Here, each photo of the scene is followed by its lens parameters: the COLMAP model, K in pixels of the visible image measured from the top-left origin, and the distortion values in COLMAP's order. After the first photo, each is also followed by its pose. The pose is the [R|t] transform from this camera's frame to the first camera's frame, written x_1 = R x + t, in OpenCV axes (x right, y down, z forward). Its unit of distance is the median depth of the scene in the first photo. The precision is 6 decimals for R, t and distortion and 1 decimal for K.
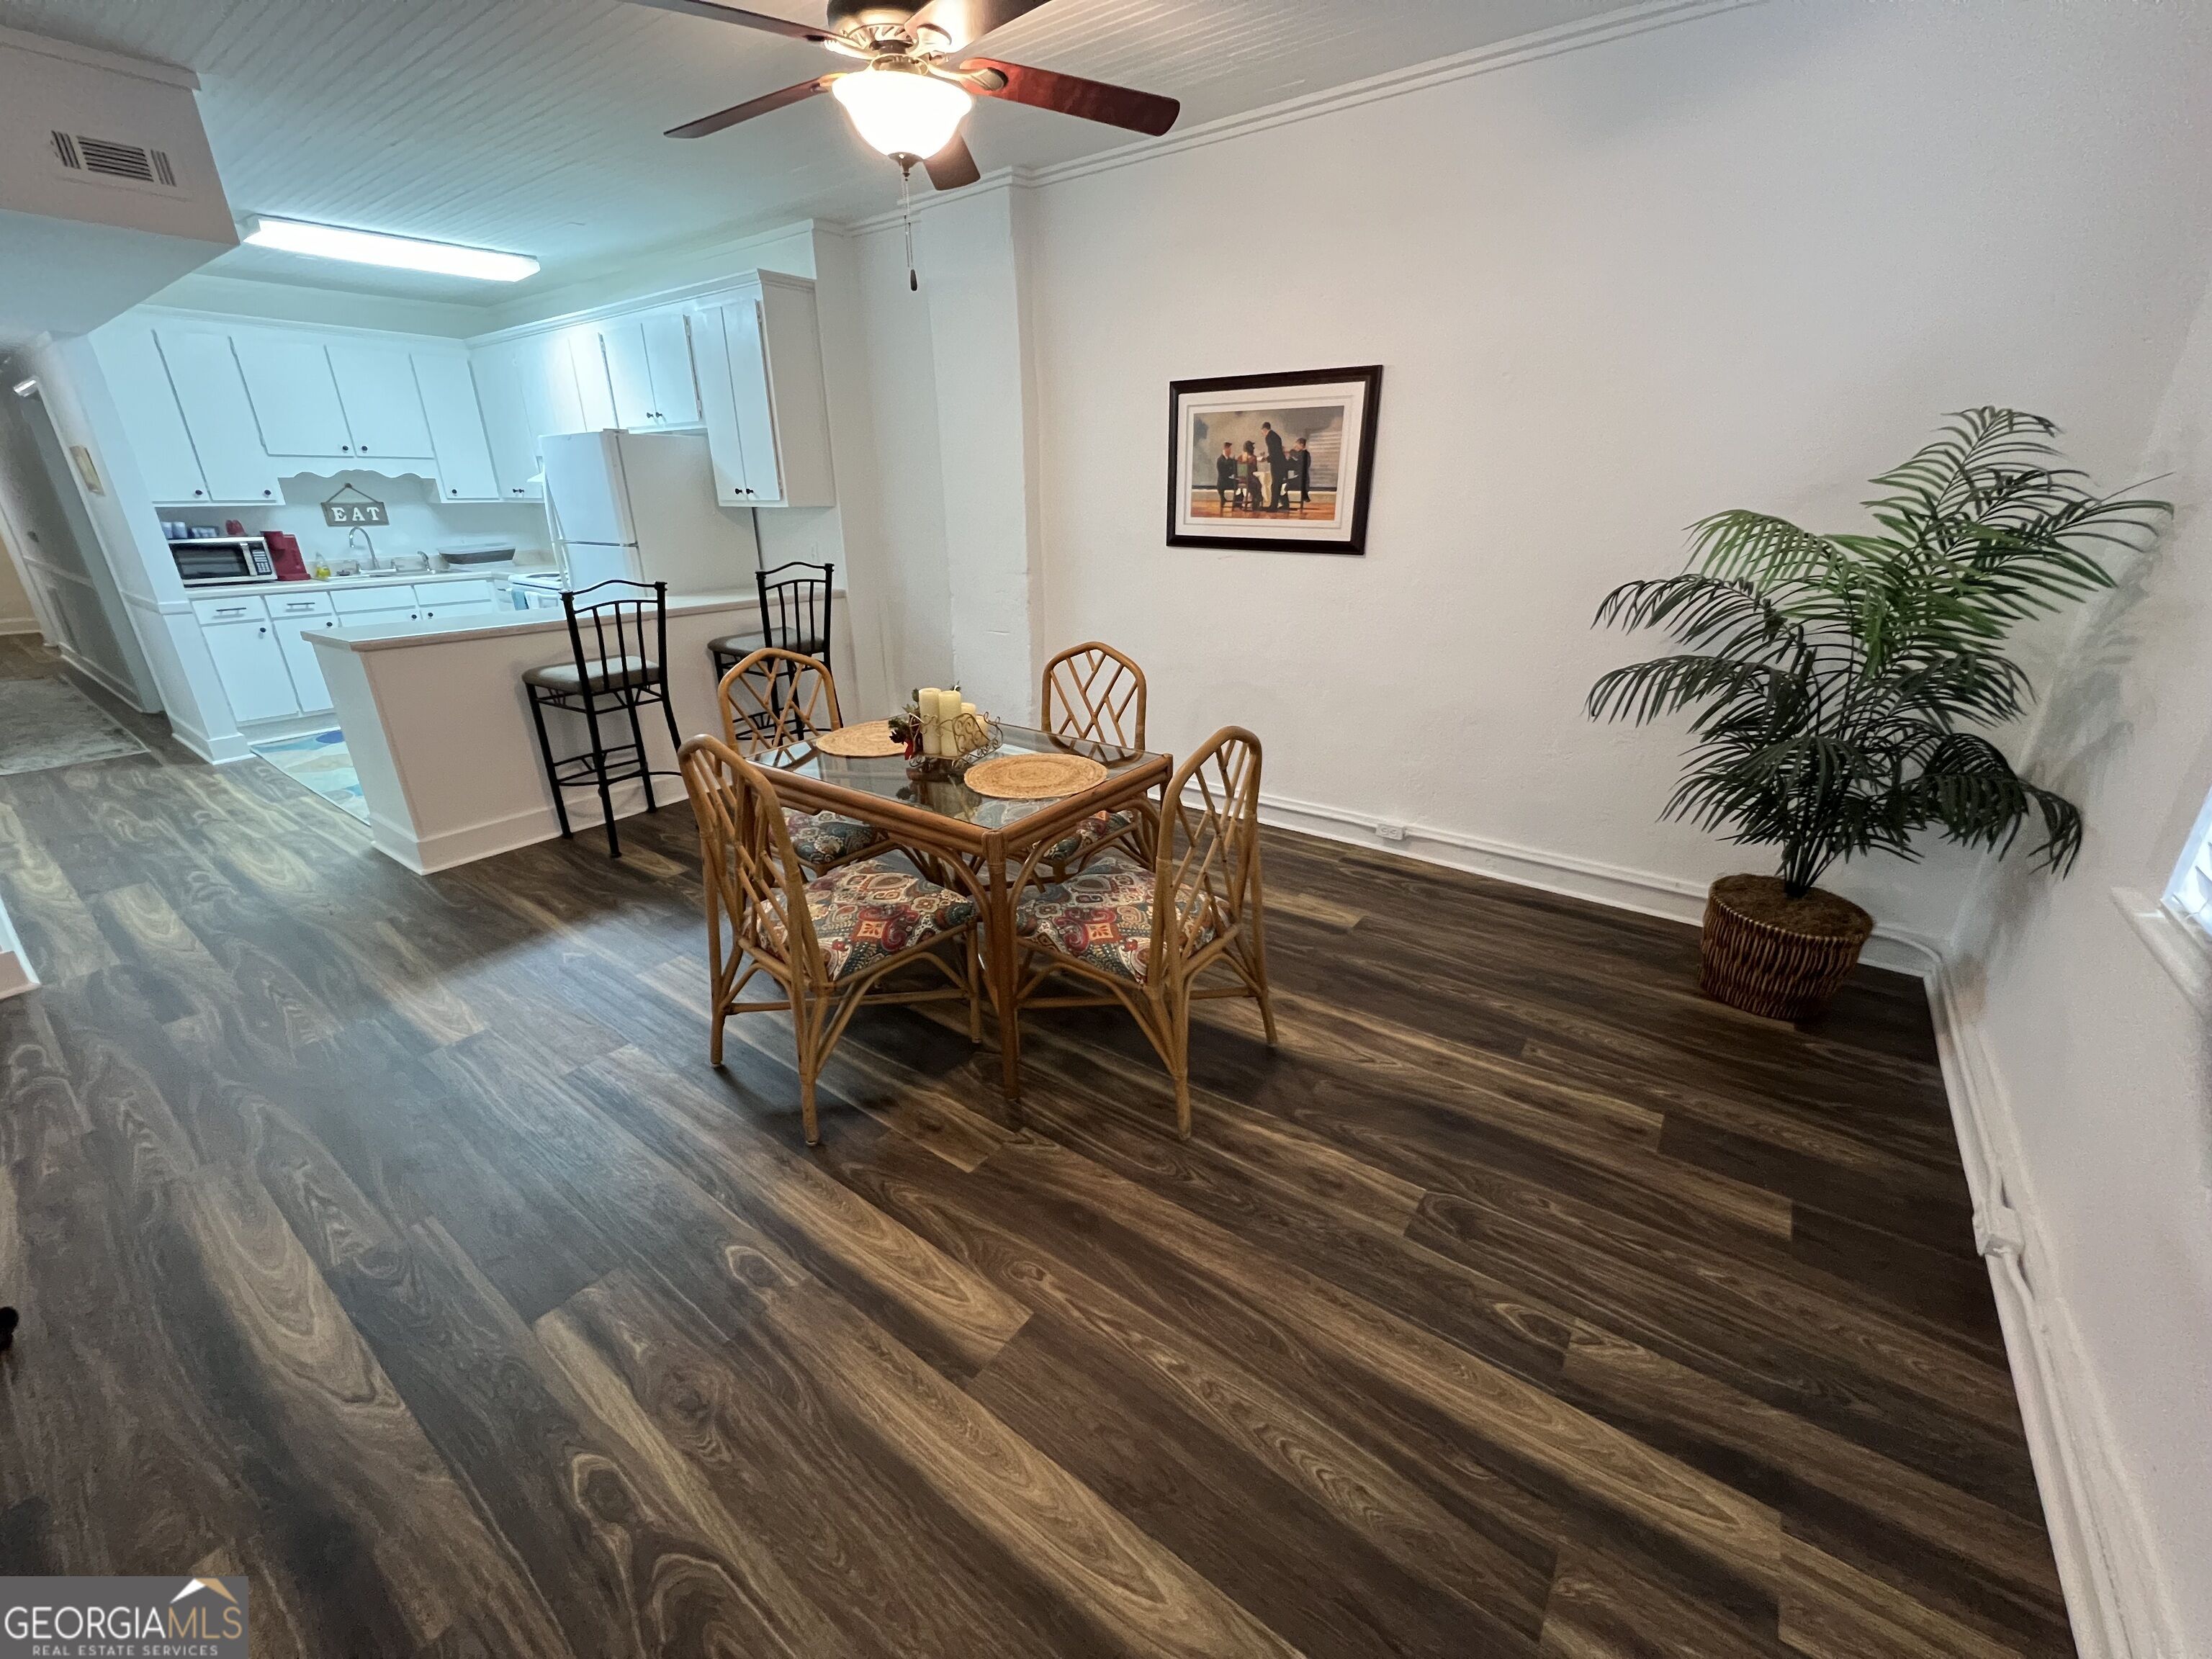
lens RADIAL K [[880.8, 0, 1065.1], [0, 880.8, 846.1], [0, 0, 1]] dist [-0.010720, 0.000324]
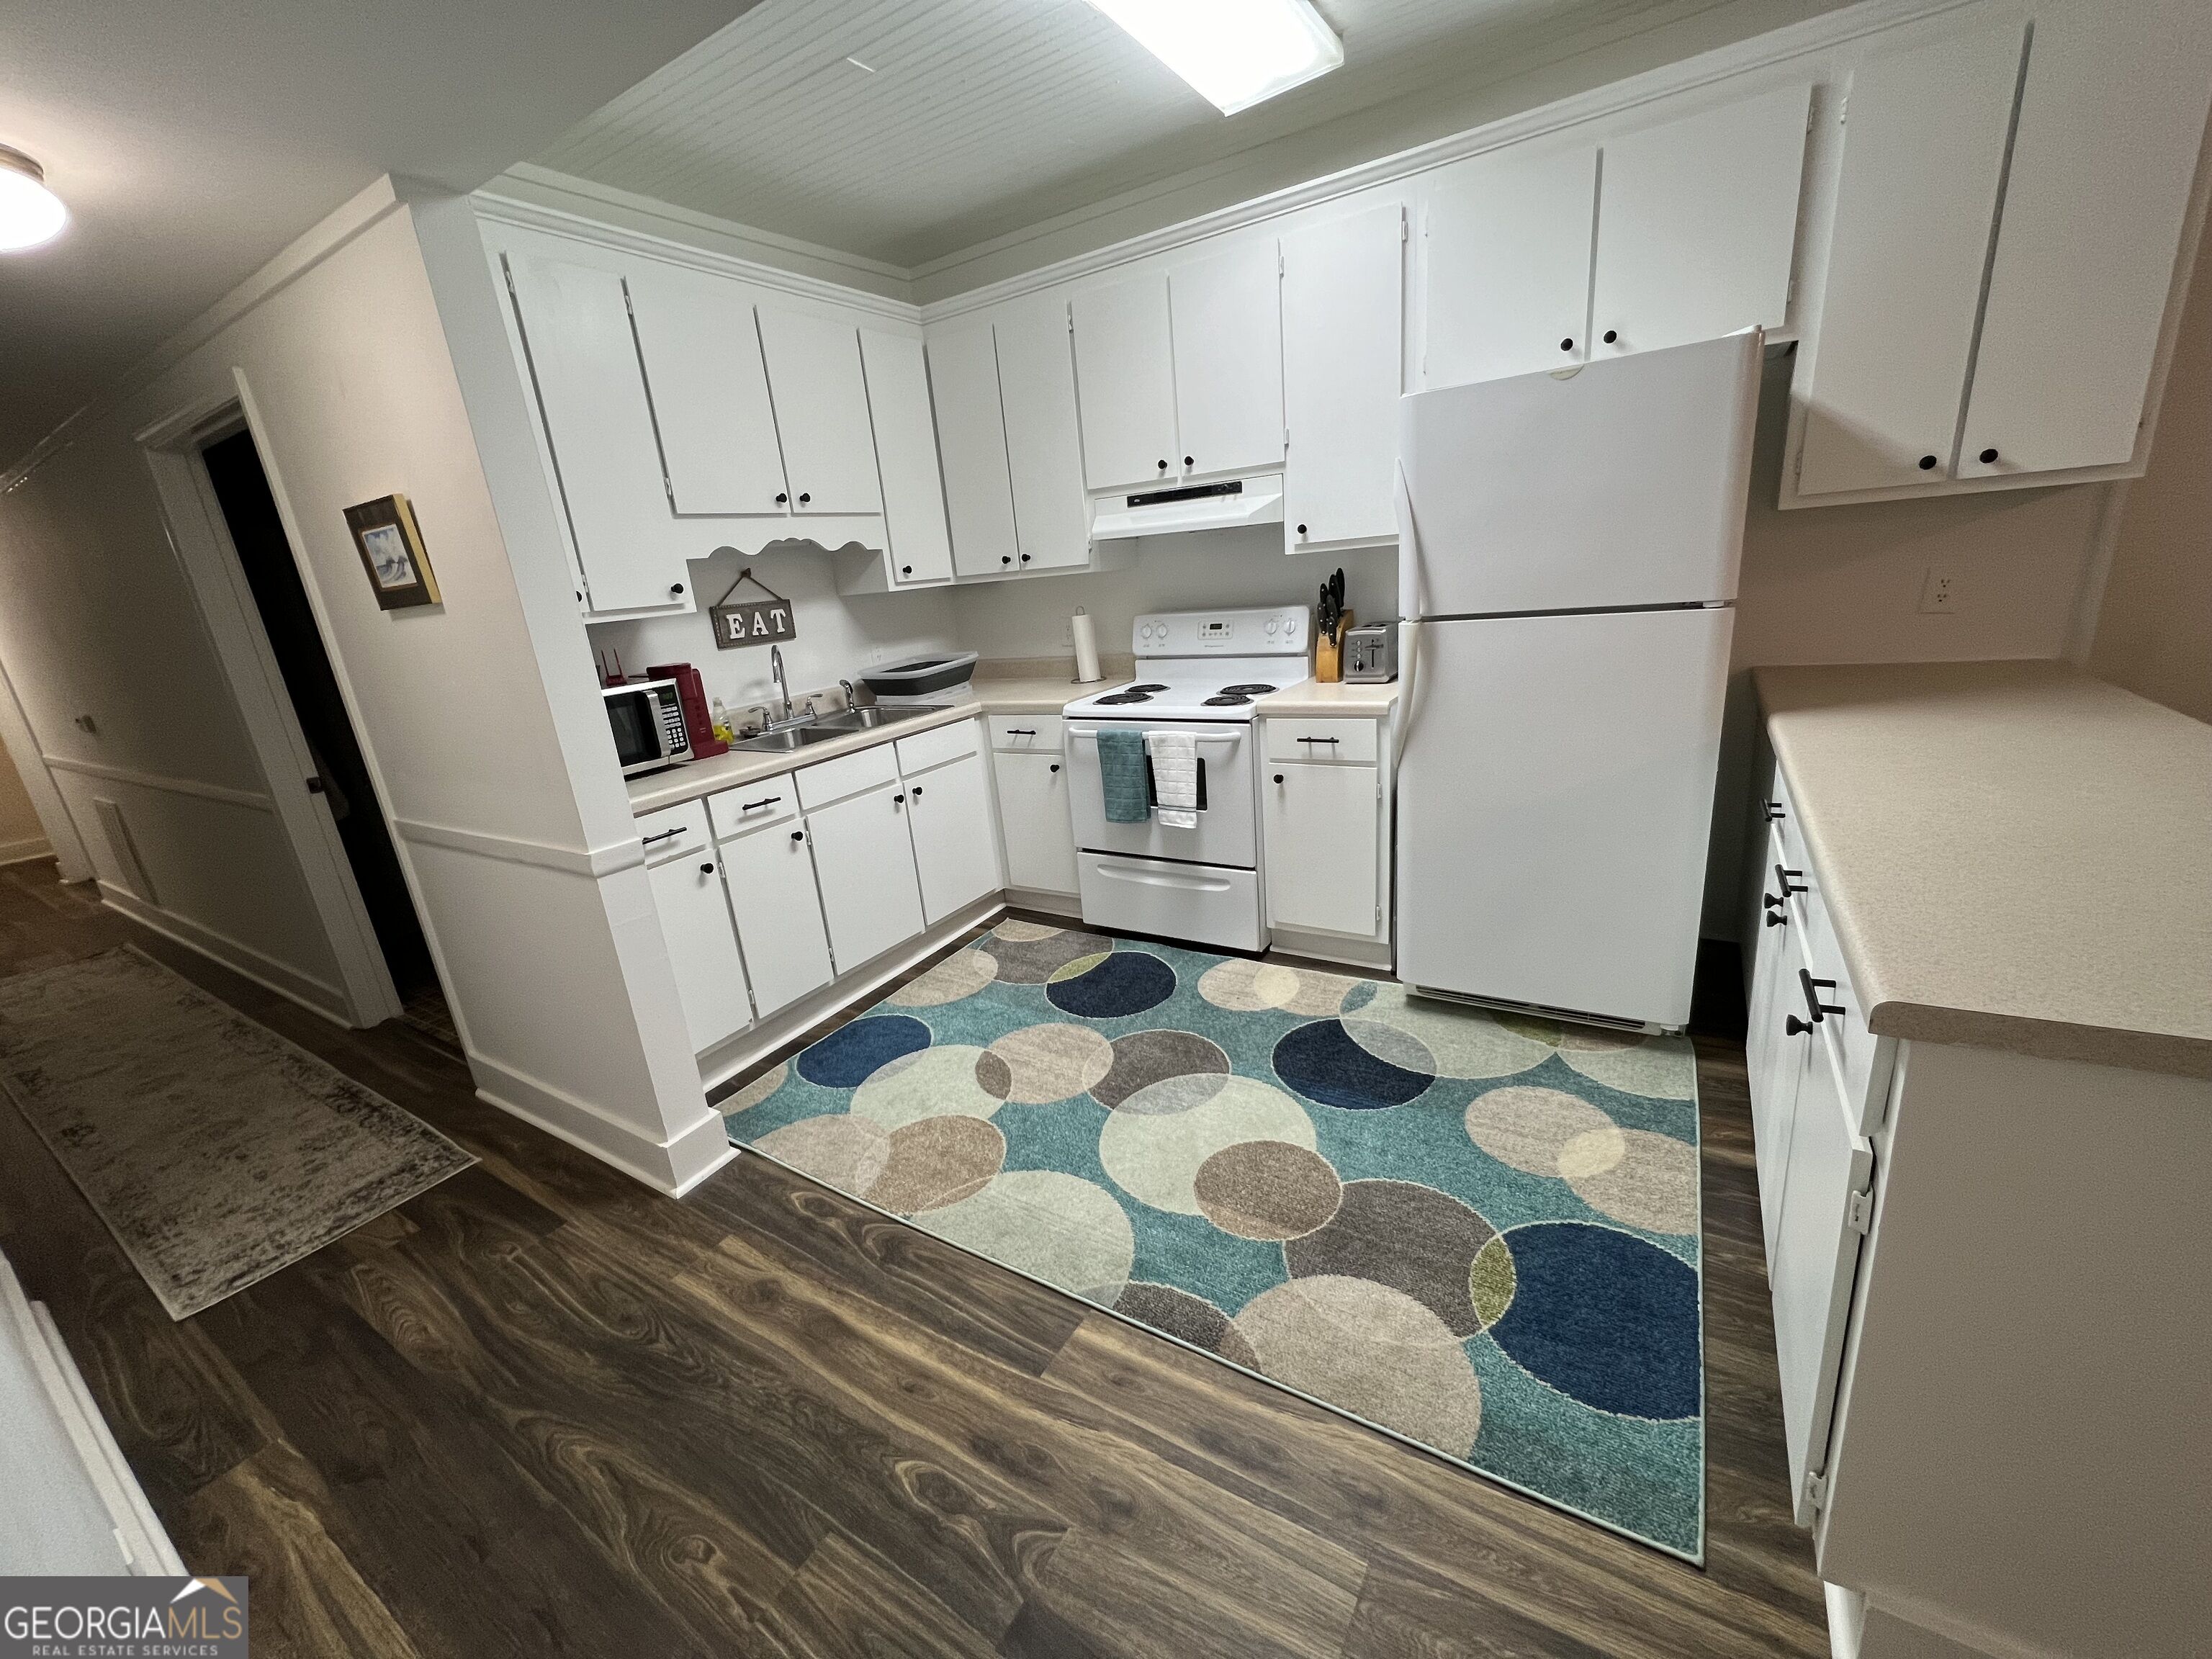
lens RADIAL K [[880.8, 0, 1110.9], [0, 880.8, 851.2], [0, 0, 1]] dist [-0.010720, 0.000324]
pose [[0.991937, -0.114578, 0.054147, -0.717039], [0.118099, 0.990737, -0.067027, -0.196546], [-0.045966, 0.072881, 0.996281, 0.505812]]
